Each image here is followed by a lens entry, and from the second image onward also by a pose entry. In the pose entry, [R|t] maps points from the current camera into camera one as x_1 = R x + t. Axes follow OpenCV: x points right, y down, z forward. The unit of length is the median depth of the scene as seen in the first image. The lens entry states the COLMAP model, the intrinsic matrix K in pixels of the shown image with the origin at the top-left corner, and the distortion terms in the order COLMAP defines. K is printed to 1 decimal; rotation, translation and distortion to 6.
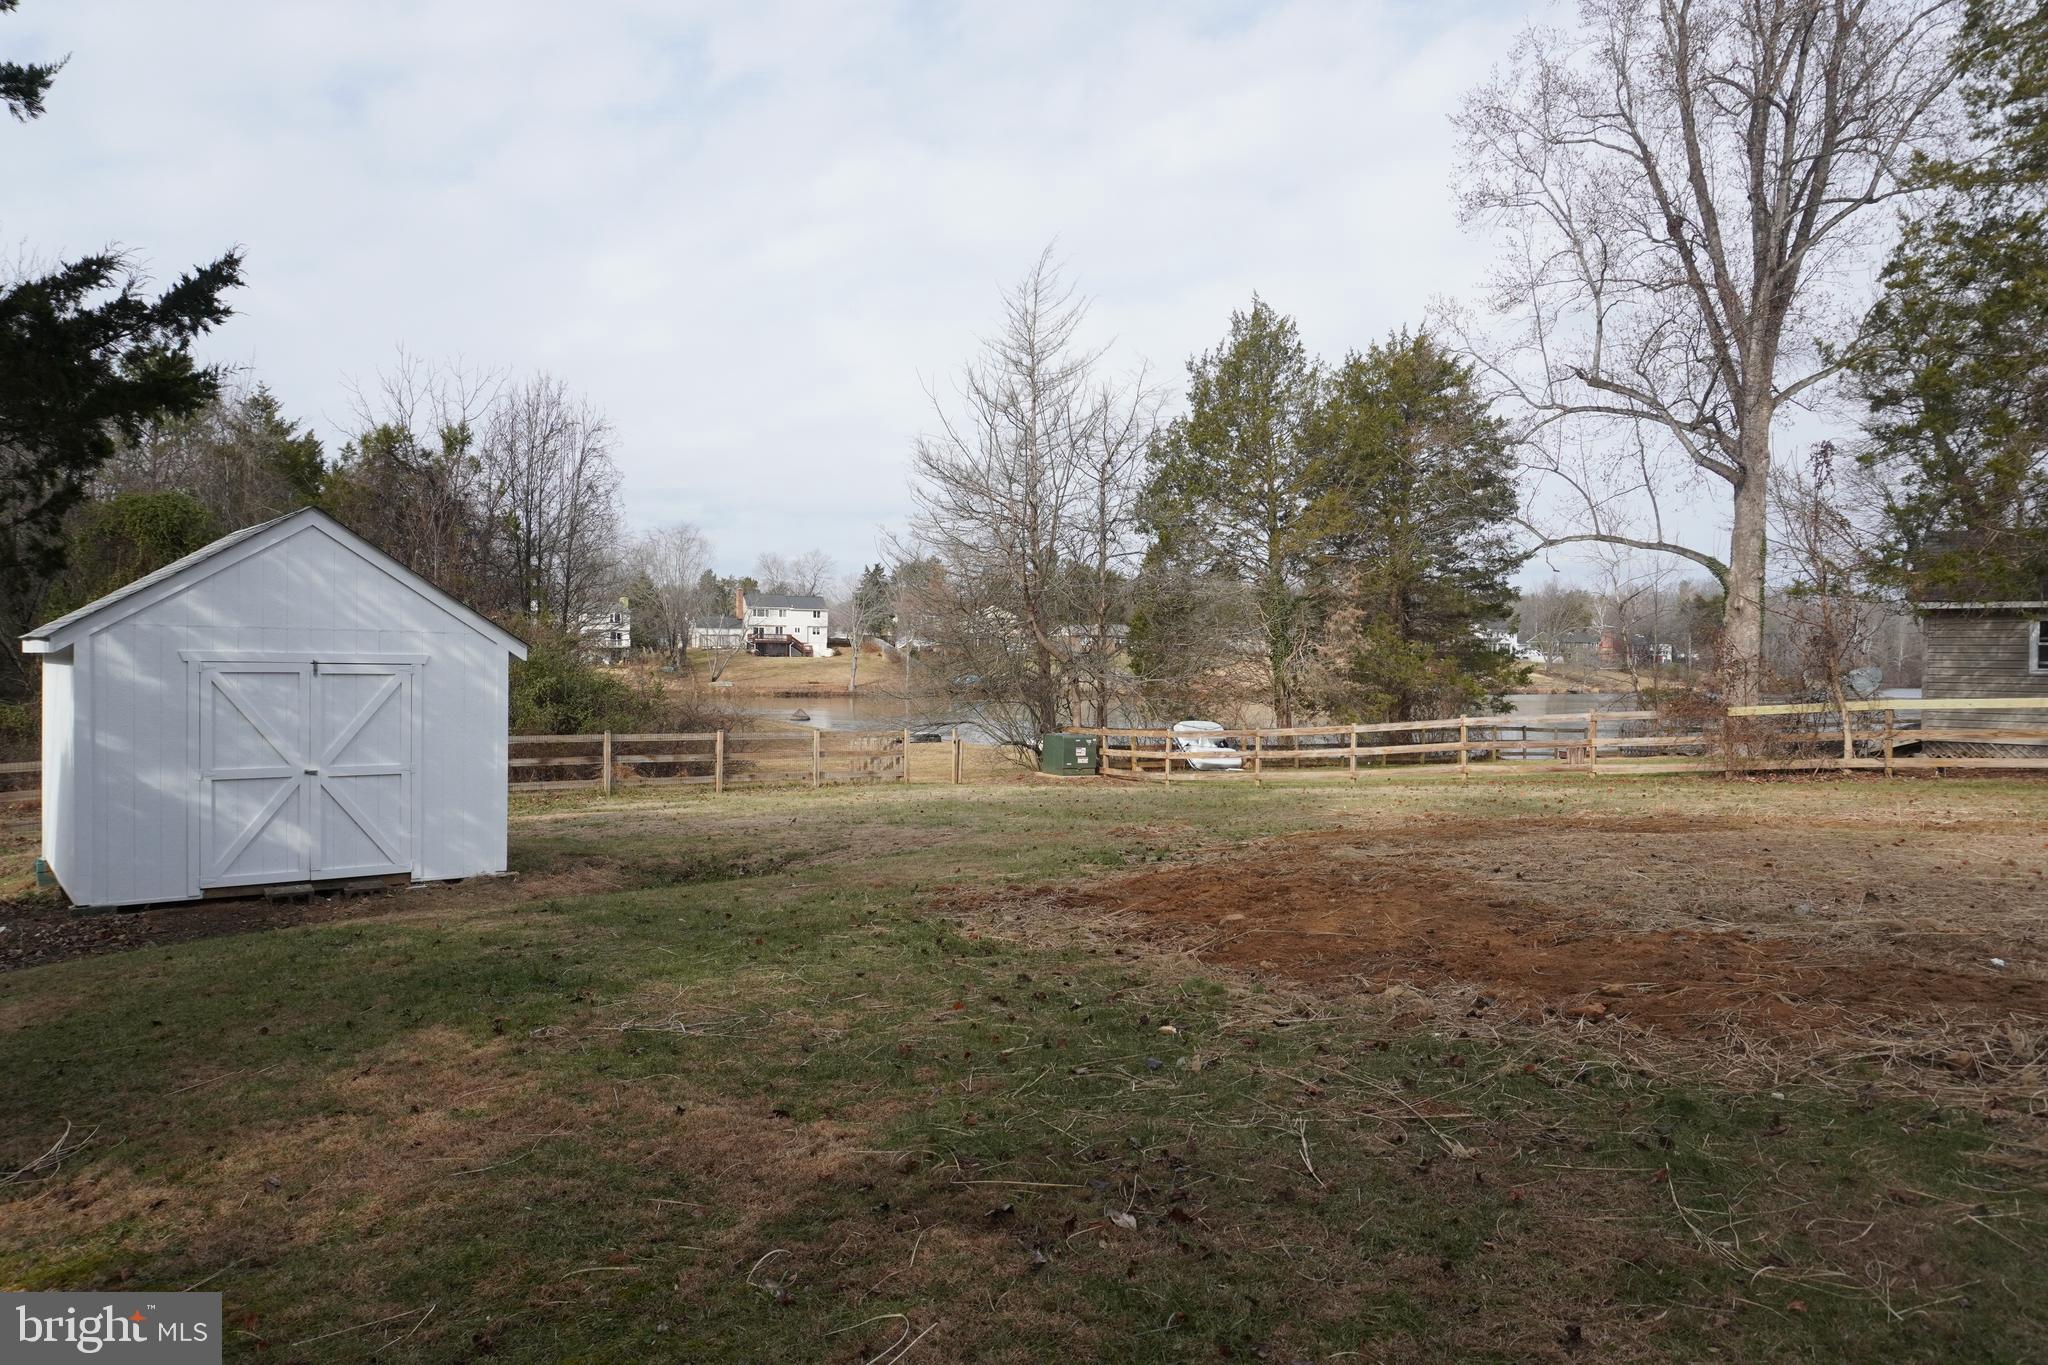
lens RADIAL K [[1422.3, 0, 1017.3], [0, 1422.3, 675.7], [0, 0, 1]] dist [-0.001453, -0.000016]
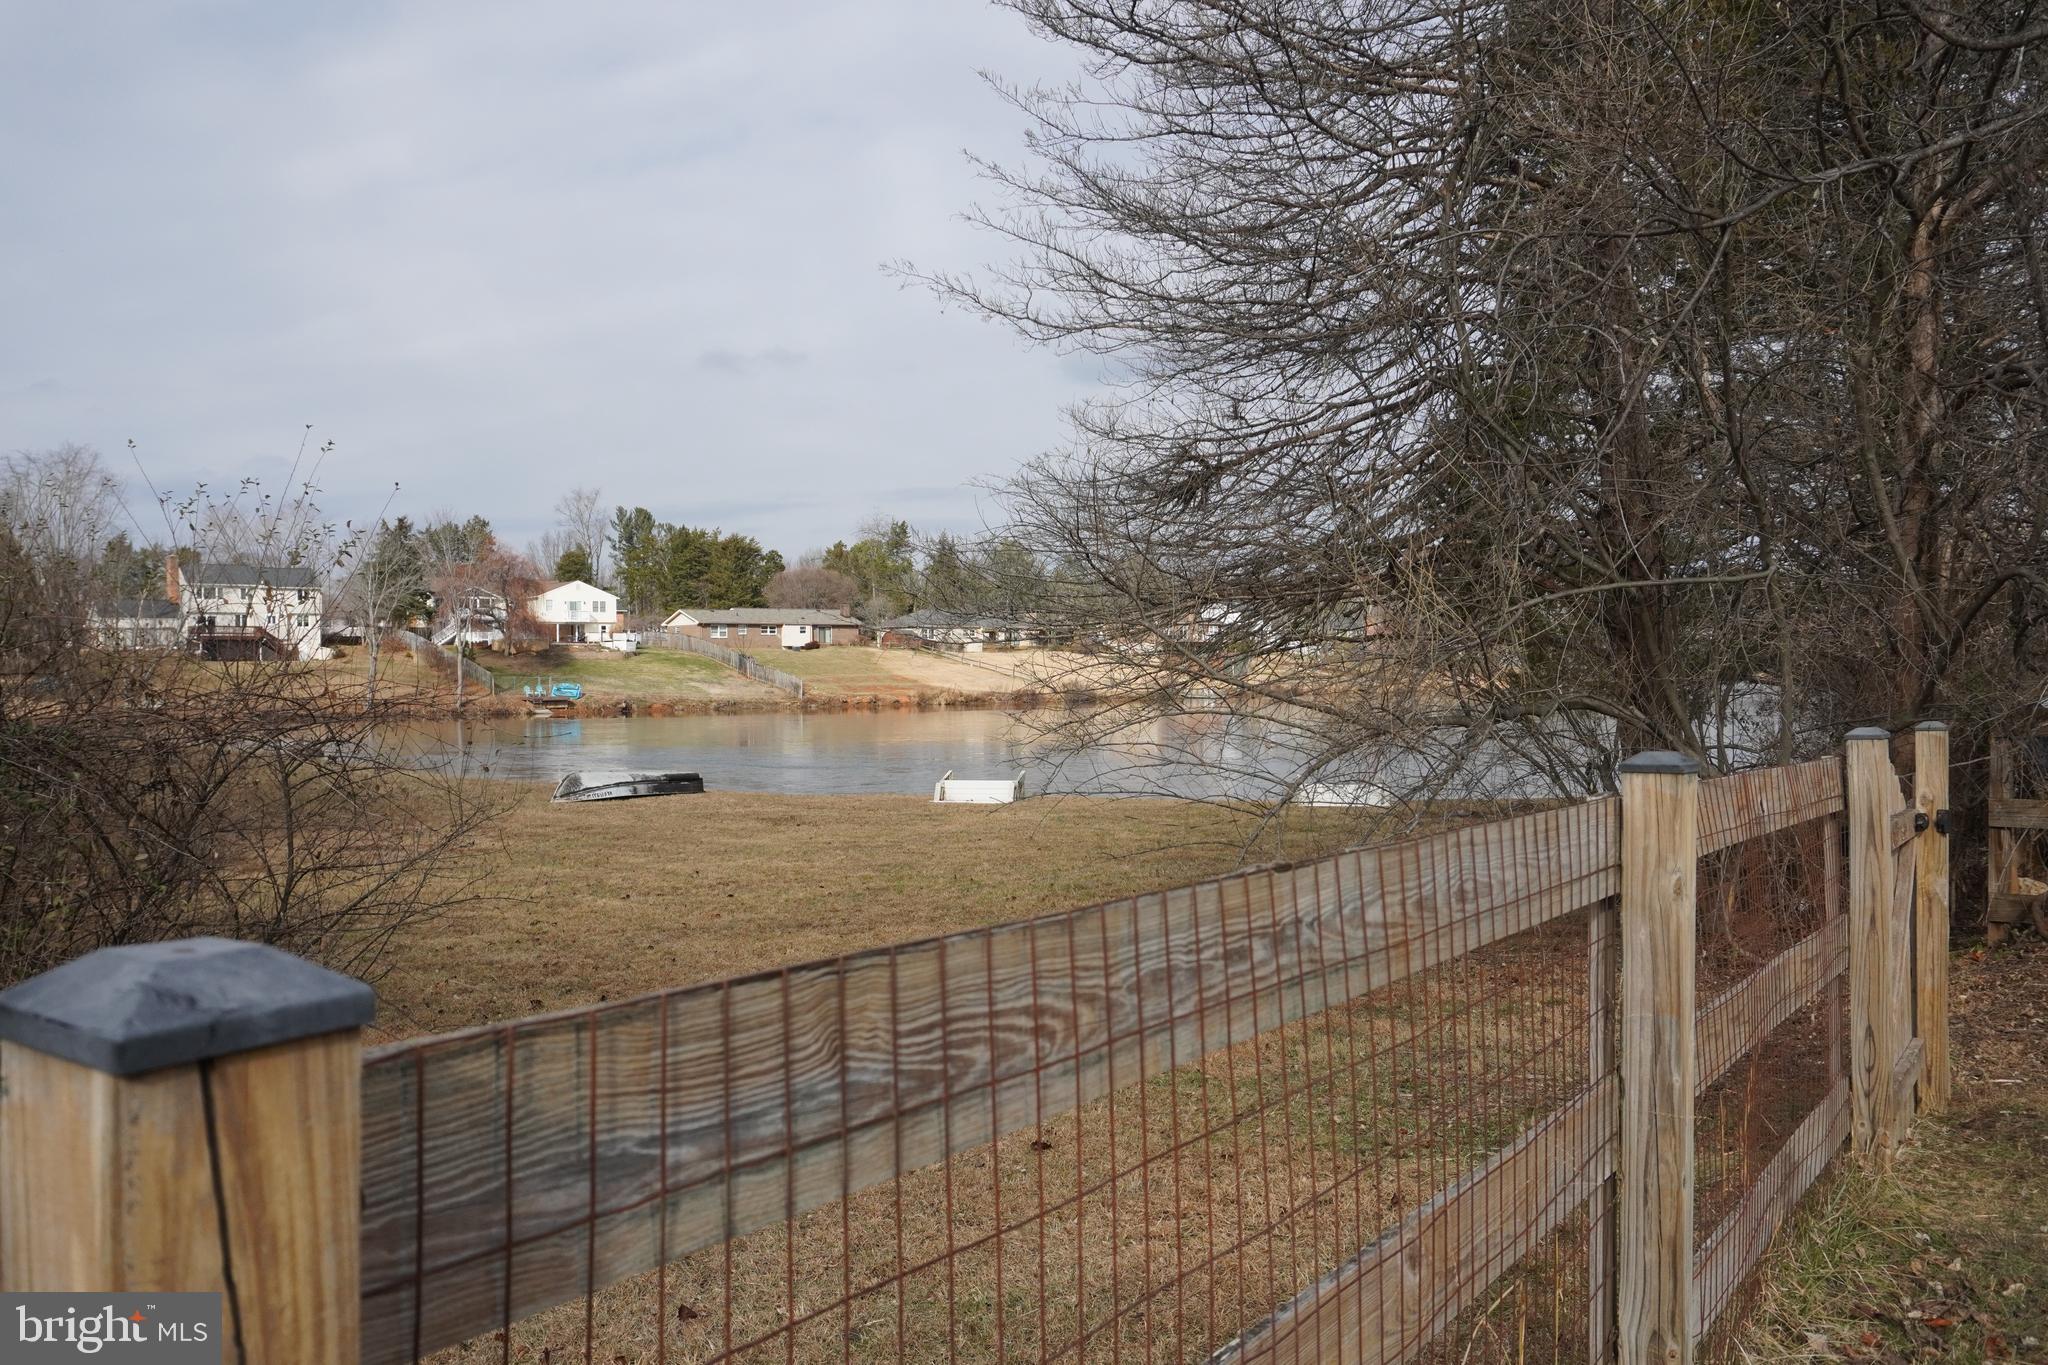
lens RADIAL K [[1777.5, 0, 1018.2], [0, 1777.5, 663.7], [0, 0, 1]] dist [0.001244, 0.025548]
pose [[0.968302, -0.021402, 0.248865, -0.029326], [0.024929, 0.999628, -0.011031, 0.005068], [-0.248537, 0.016886, 0.968475, 0.141727]]
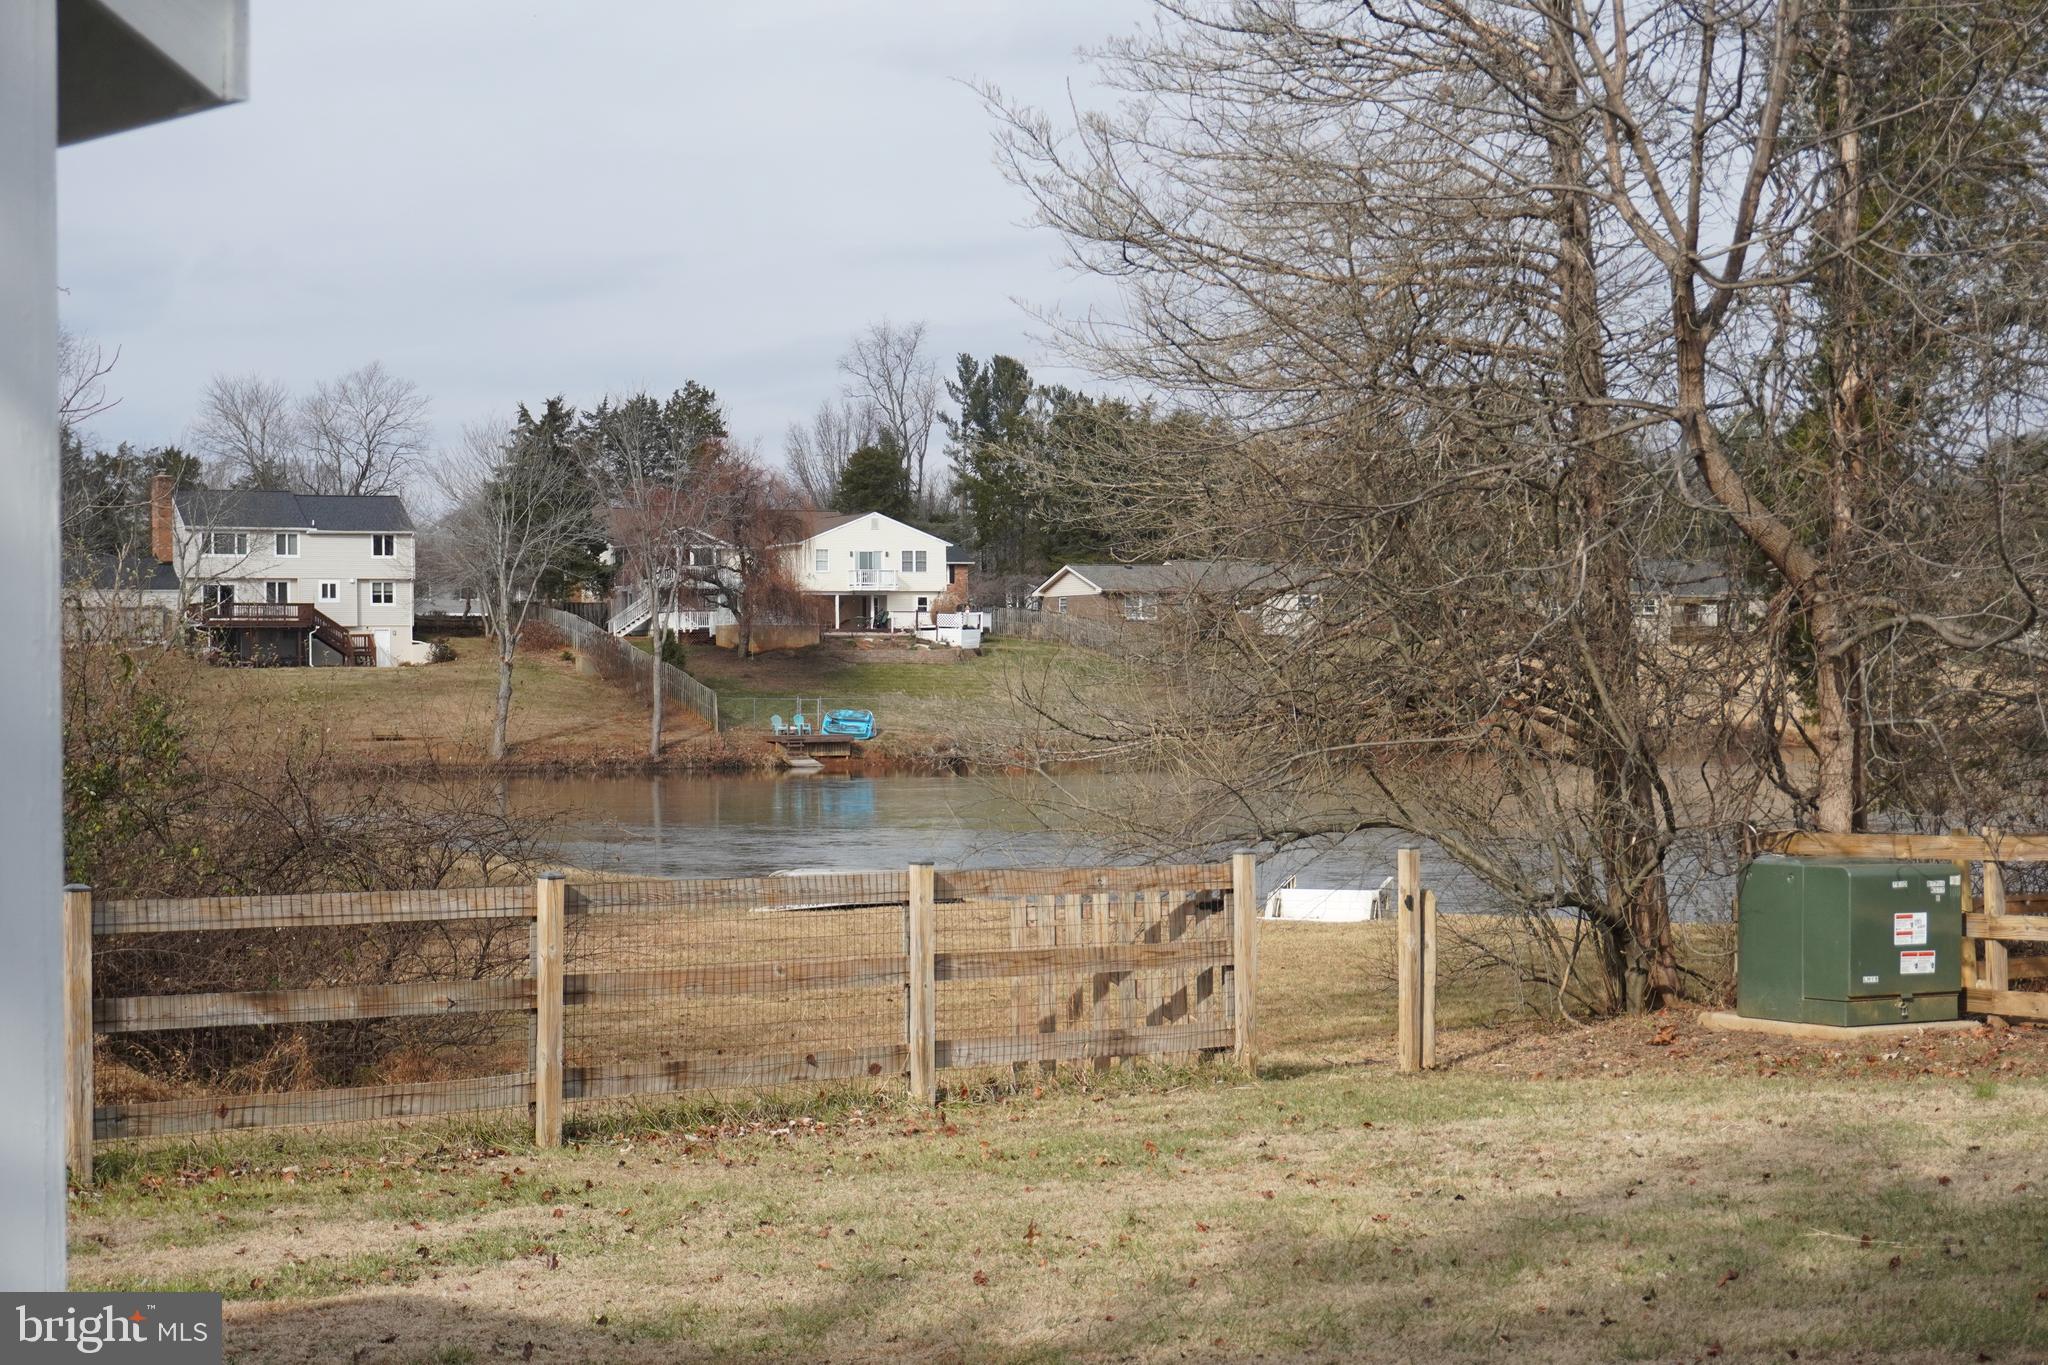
lens RADIAL K [[3802.1, 0, 1027.9], [0, 3802.1, 688.7], [0, 0, 1]] dist [0.032027, 0.000000]
pose [[0.998920, -0.020381, 0.041755, -0.022424], [0.020681, 0.999763, -0.006772, 0.002034], [-0.041607, 0.007628, 0.999105, 0.054848]]
